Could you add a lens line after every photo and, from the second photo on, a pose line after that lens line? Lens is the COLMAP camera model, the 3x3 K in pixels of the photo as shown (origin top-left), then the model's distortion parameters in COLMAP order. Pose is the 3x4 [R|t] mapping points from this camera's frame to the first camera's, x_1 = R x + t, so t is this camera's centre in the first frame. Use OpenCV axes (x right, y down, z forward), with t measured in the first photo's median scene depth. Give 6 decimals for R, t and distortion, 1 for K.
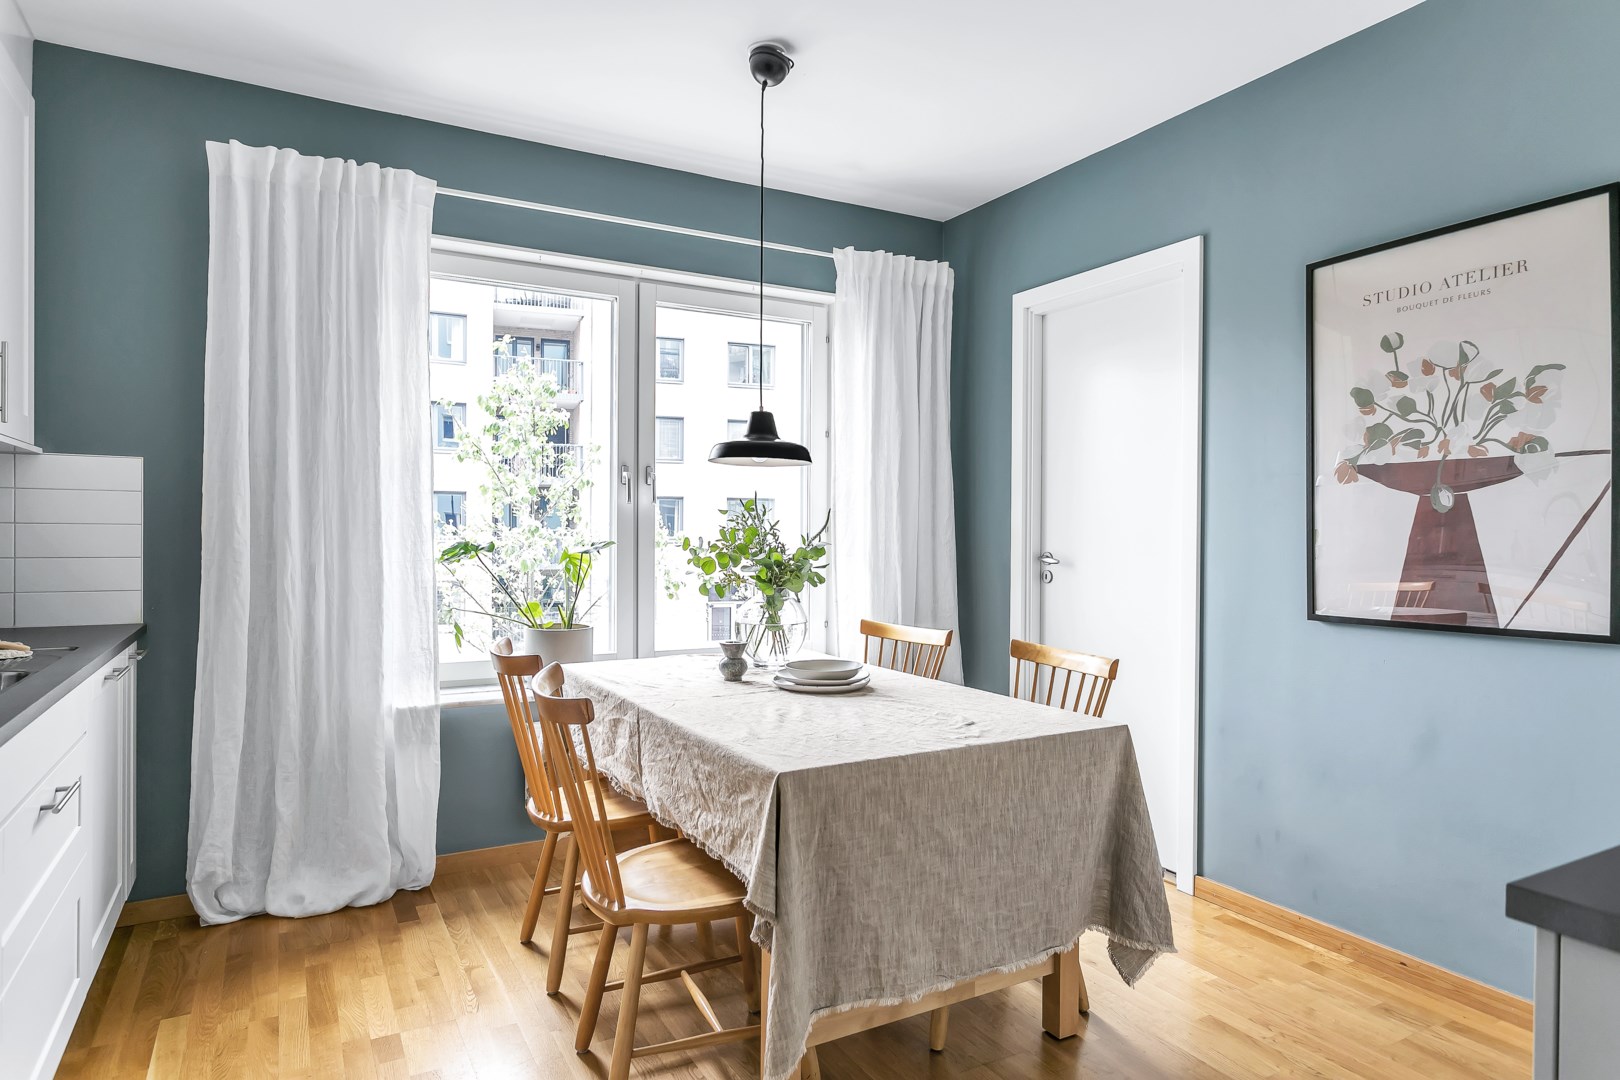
lens RADIAL K [[981.7, 0, 852.7], [0, 981.7, 538.1], [0, 0, 1]] dist [-0.018405, 0.009042]
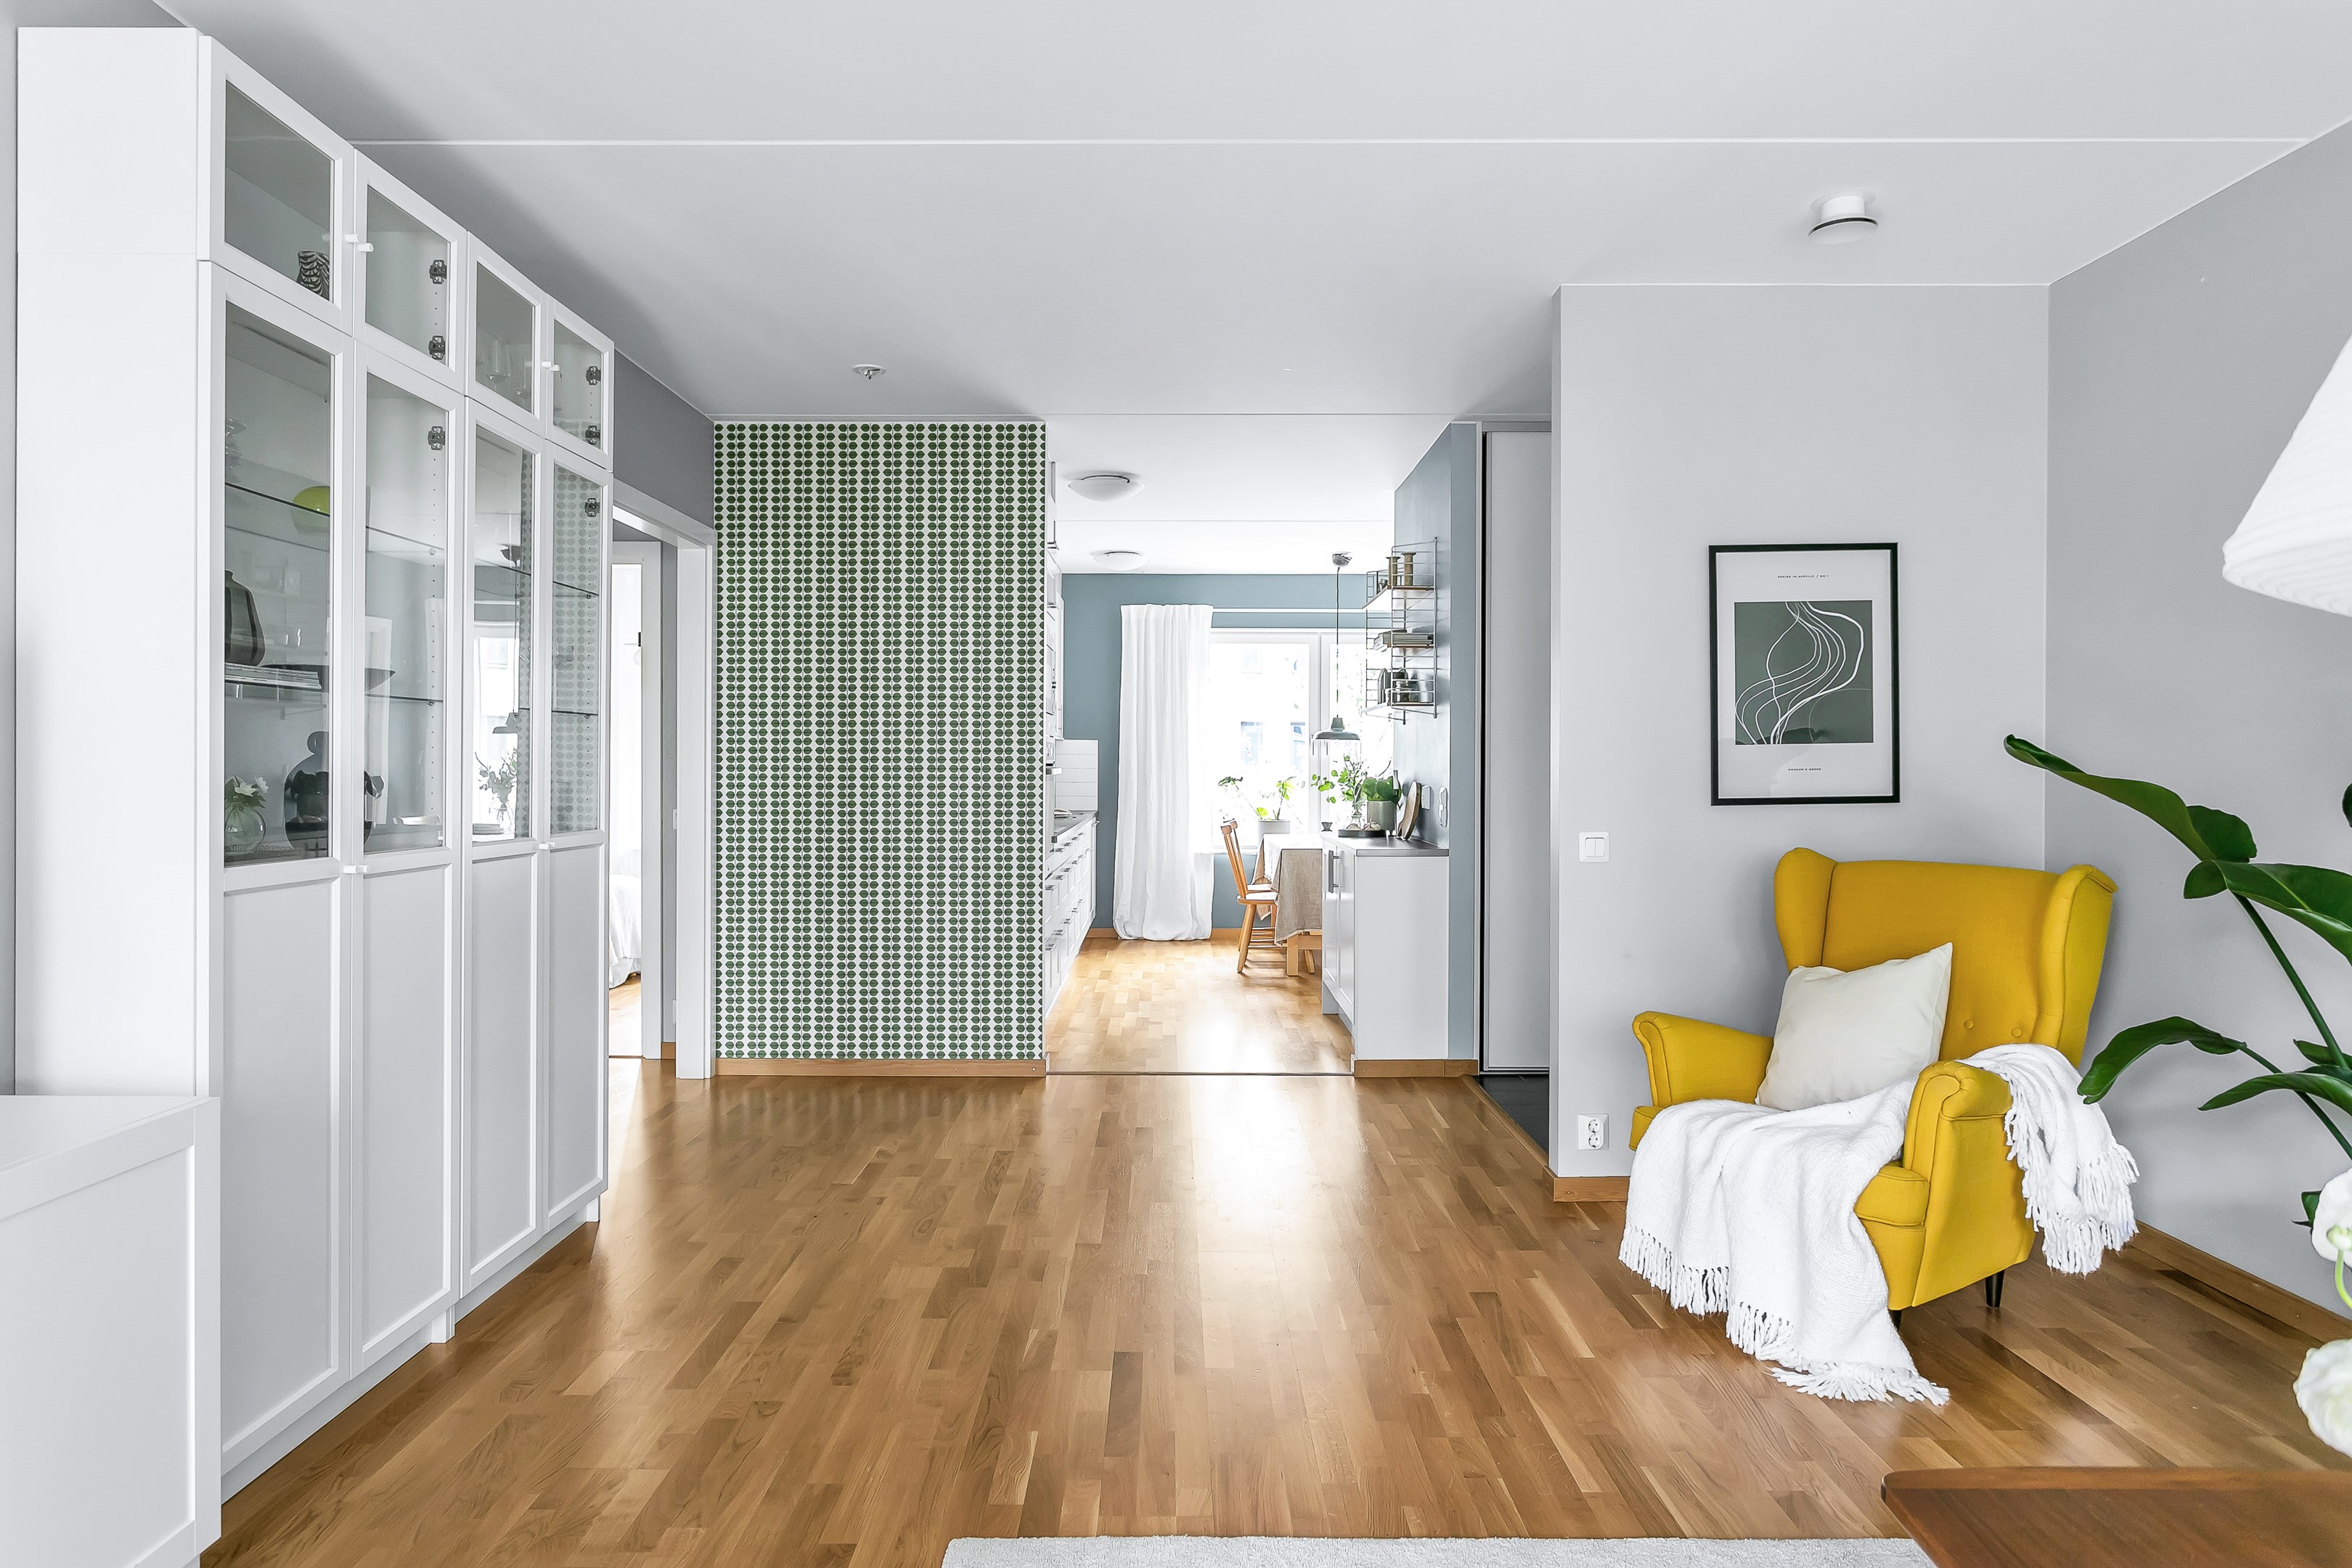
lens RADIAL K [[1429.1, 0, 1176.2], [0, 1429.1, 773.1], [0, 0, 1]] dist [-0.010646, 0.010110]
pose [[0.872341, 0.000425, -0.488898, 1.129203], [-0.002592, 0.999990, -0.003755, 0.008676], [0.488891, 0.004543, 0.872333, -1.926868]]
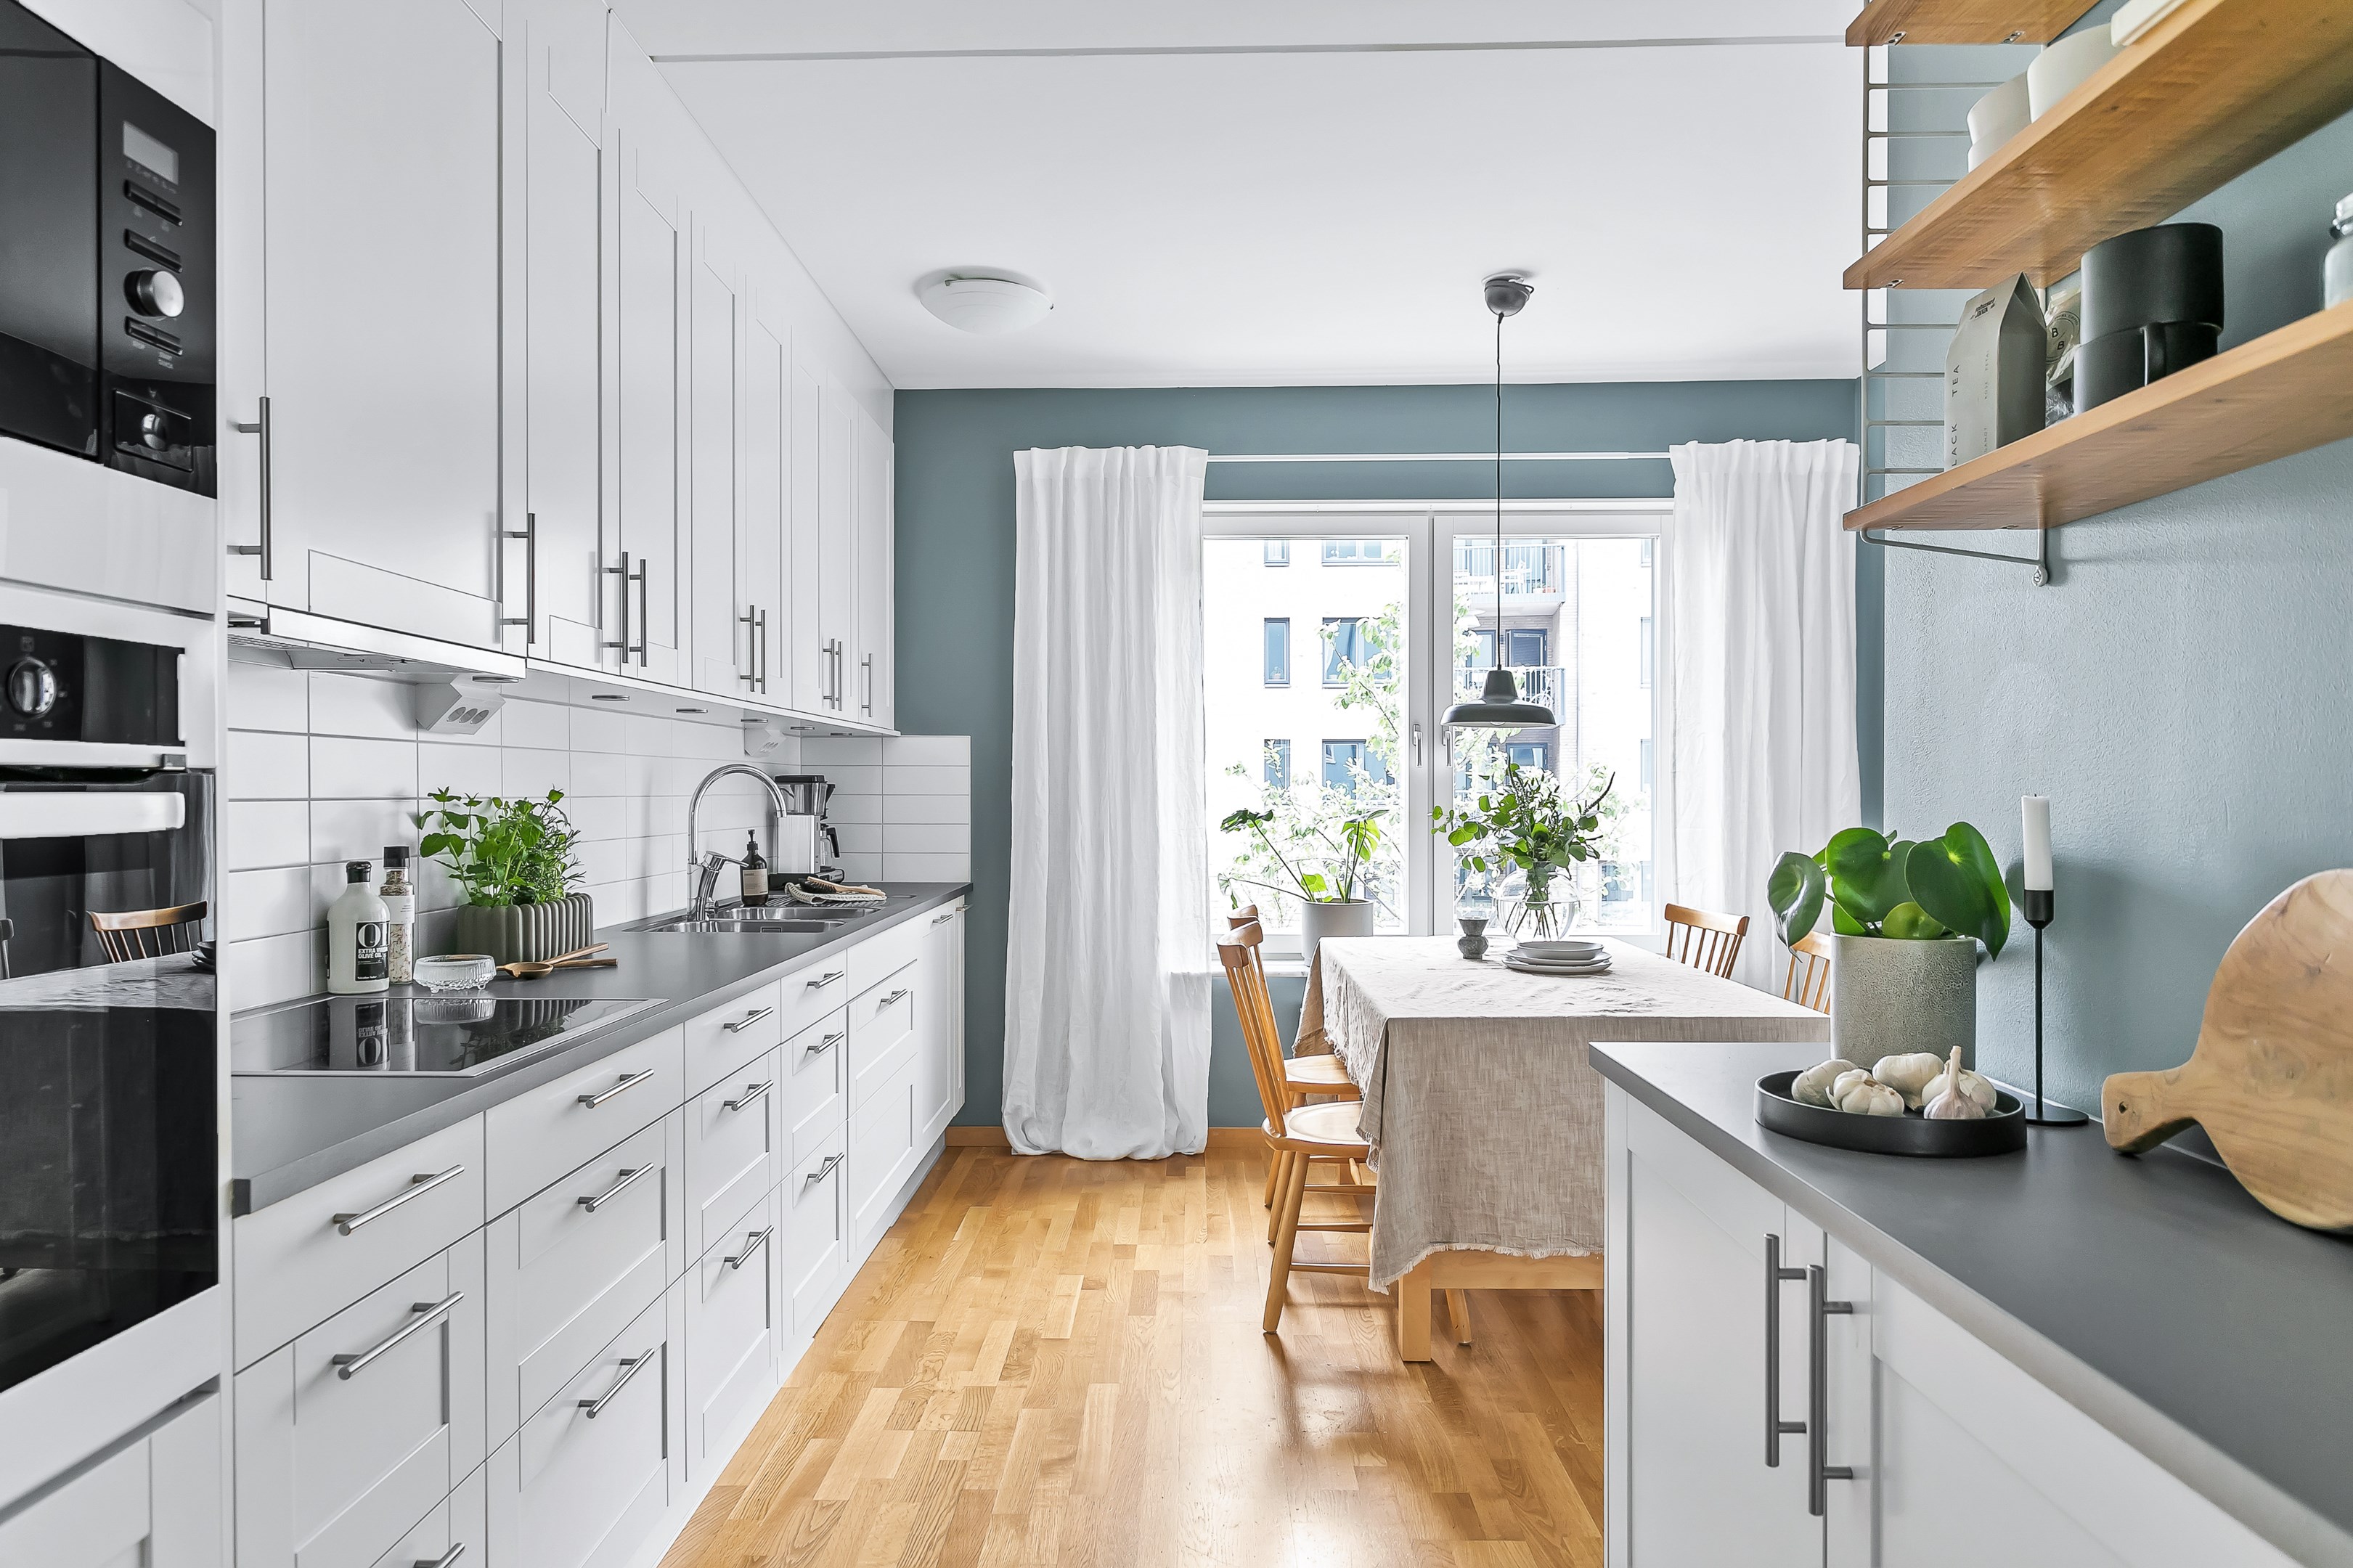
lens RADIAL K [[1425.8, 0, 1172.5], [0, 1425.8, 801.4], [0, 0, 1]] dist [-0.018405, 0.009042]
pose [[0.862273, -0.003076, -0.506434, 0.312742], [0.003011, 0.999995, -0.000945, -0.004558], [0.506435, -0.000710, 0.862278, -0.309061]]
